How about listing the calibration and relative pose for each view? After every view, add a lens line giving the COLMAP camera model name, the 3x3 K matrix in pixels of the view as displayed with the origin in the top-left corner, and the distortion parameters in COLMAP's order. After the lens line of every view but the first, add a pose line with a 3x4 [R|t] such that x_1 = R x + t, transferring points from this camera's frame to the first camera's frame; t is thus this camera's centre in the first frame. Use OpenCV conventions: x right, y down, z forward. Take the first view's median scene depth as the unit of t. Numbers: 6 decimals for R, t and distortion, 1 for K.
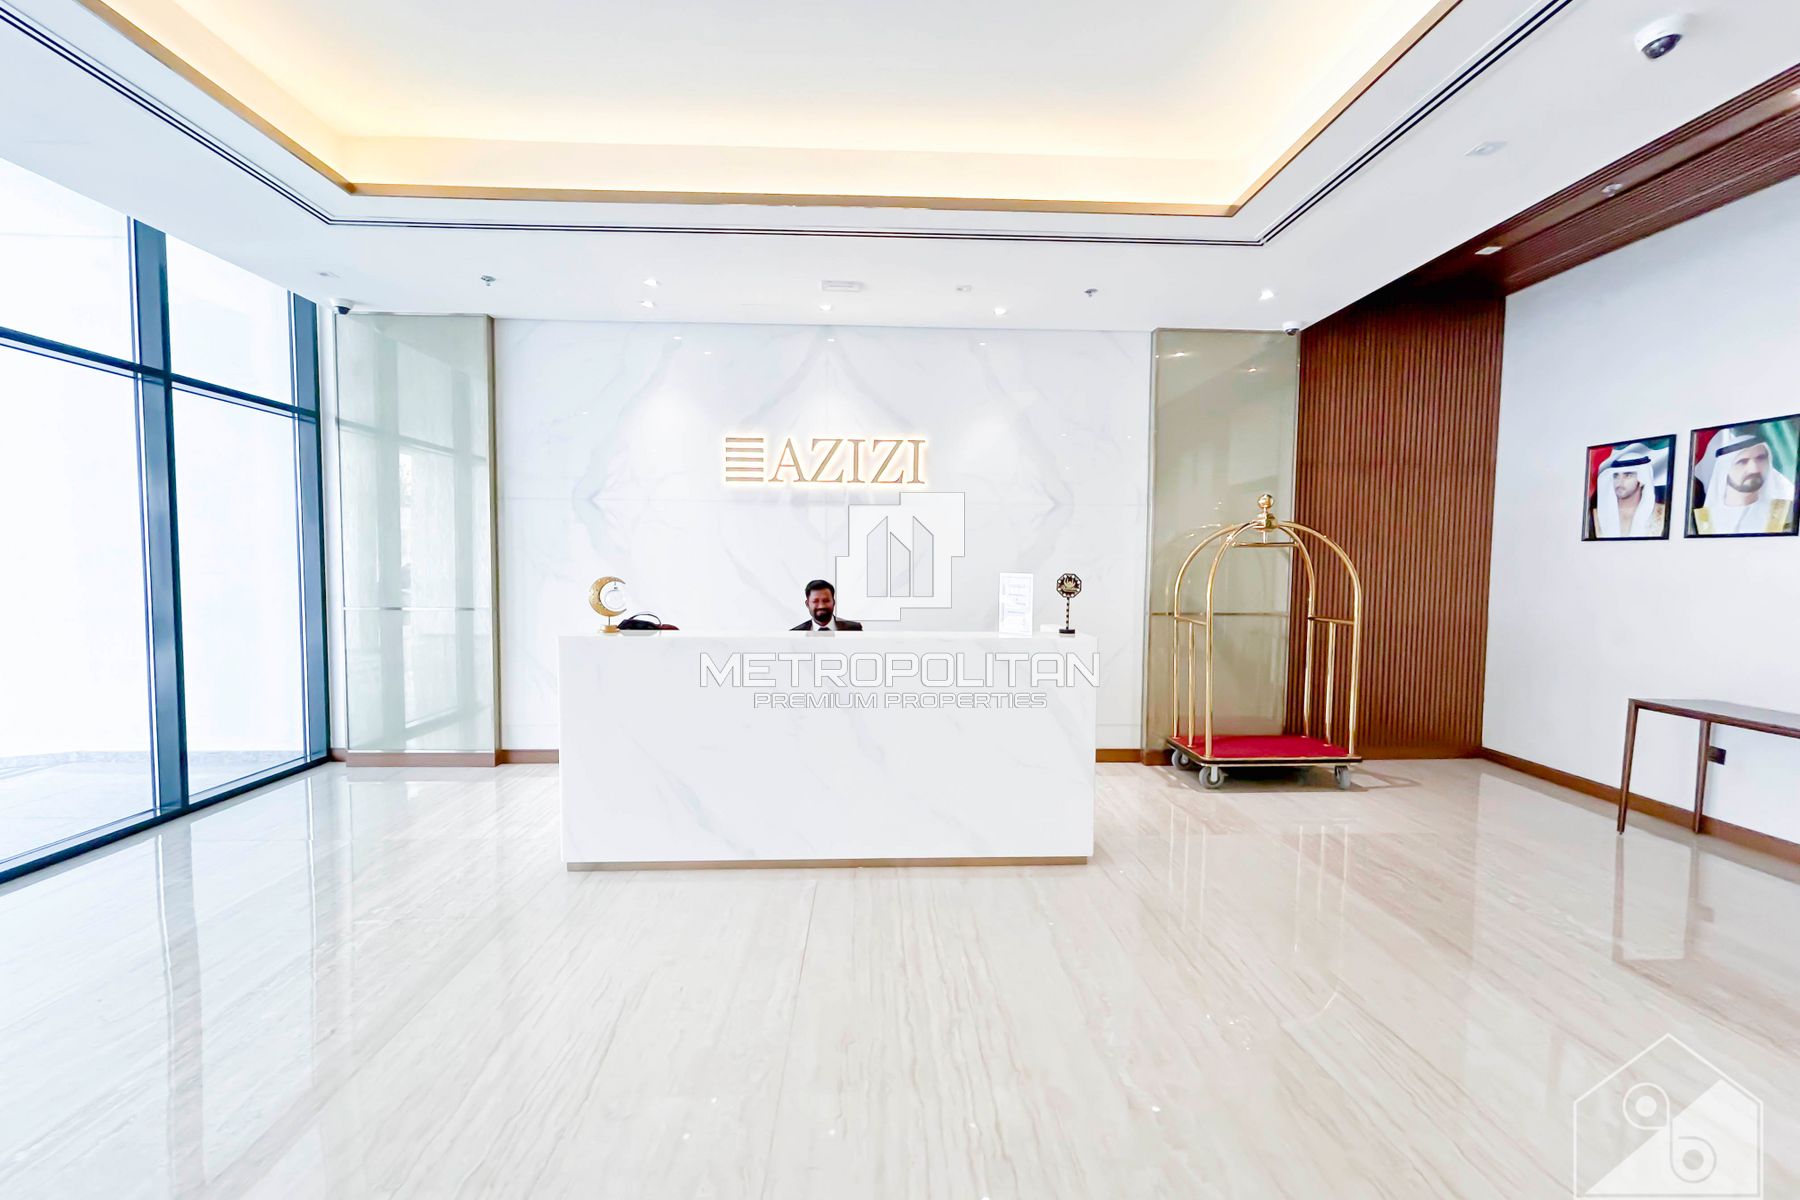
lens RADIAL K [[724.5, 0, 900.0], [0, 724.5, 600.0], [0, 0, 1]] dist [-0.001371, 0.000070]
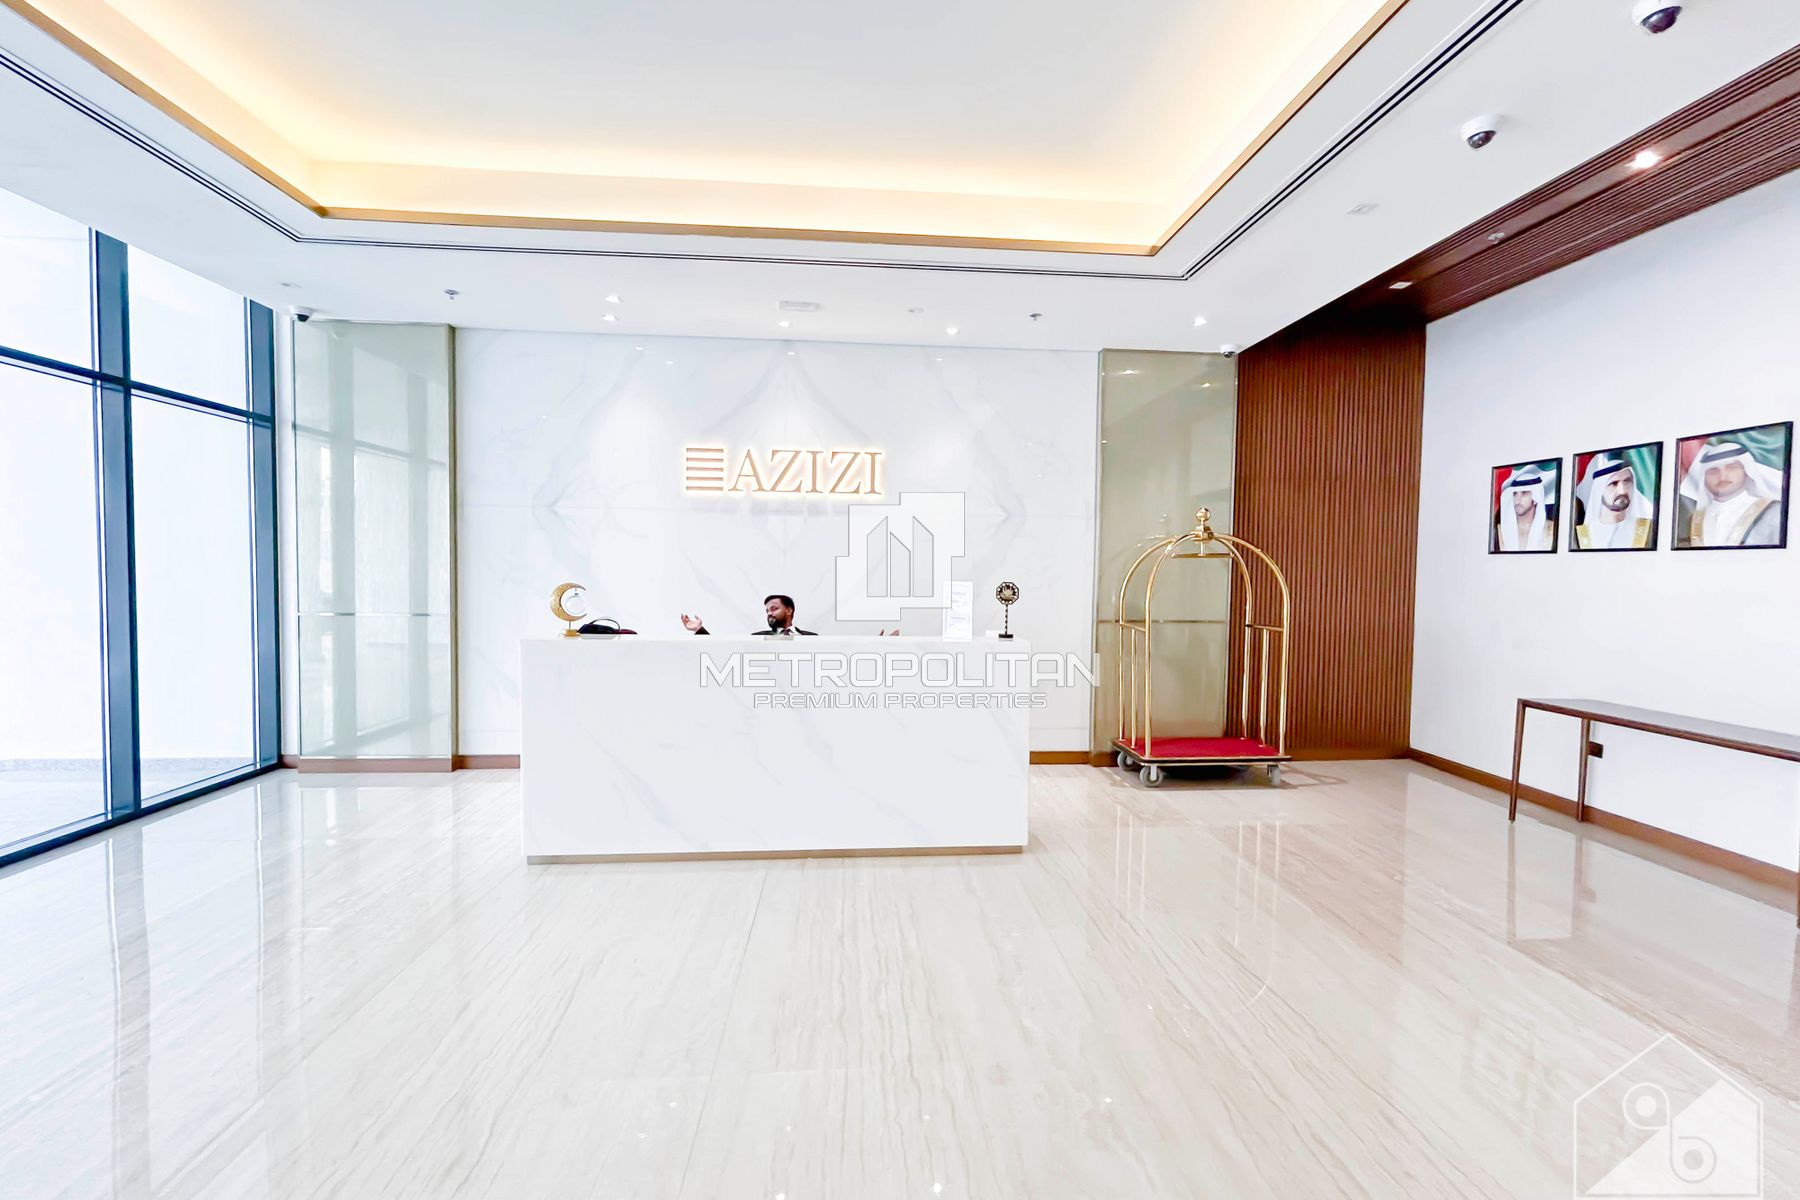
lens RADIAL K [[780.2, 0, 920.2], [0, 780.2, 600.4], [0, 0, 1]] dist [-0.001615, 0.000182]
pose [[0.998959, 0.003158, 0.045509, 0.045816], [-0.002597, 0.999920, -0.012381, 0.004660], [-0.045545, 0.012250, 0.998887, -0.129109]]
